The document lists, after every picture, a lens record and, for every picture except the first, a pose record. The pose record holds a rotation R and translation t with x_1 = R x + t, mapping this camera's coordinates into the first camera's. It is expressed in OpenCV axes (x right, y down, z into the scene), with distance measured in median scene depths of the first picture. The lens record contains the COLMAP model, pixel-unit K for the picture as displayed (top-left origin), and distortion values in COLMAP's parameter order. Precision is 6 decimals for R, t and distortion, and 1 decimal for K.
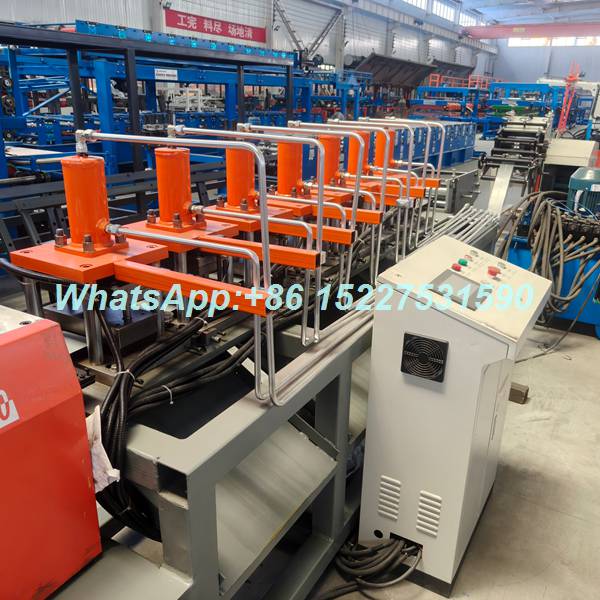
lens RADIAL K [[568.7, 0, 300.0], [0, 568.7, 300.0], [0, 0, 1]] dist [-0.067589, 0.124285]
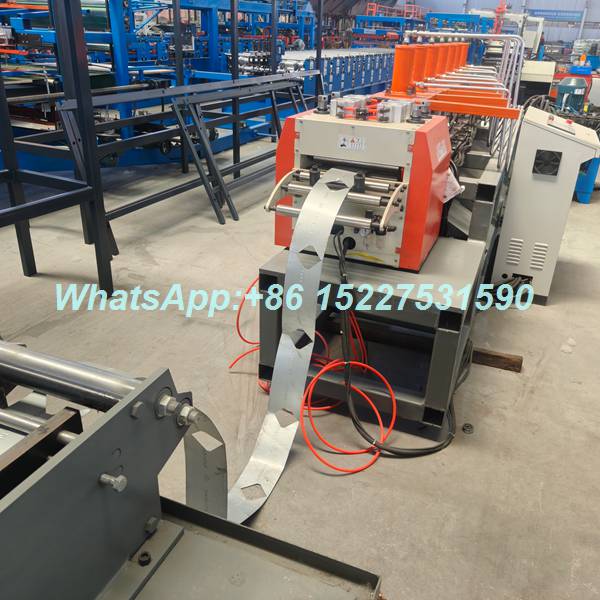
lens RADIAL K [[568.7, 0, 300.0], [0, 568.7, 300.0], [0, 0, 1]] dist [-0.067589, 0.124285]
pose [[0.989716, -0.047858, 0.134802, -0.114333], [0.033144, 0.993450, 0.109354, 0.042598], [-0.139152, -0.103761, 0.984820, -0.102265]]
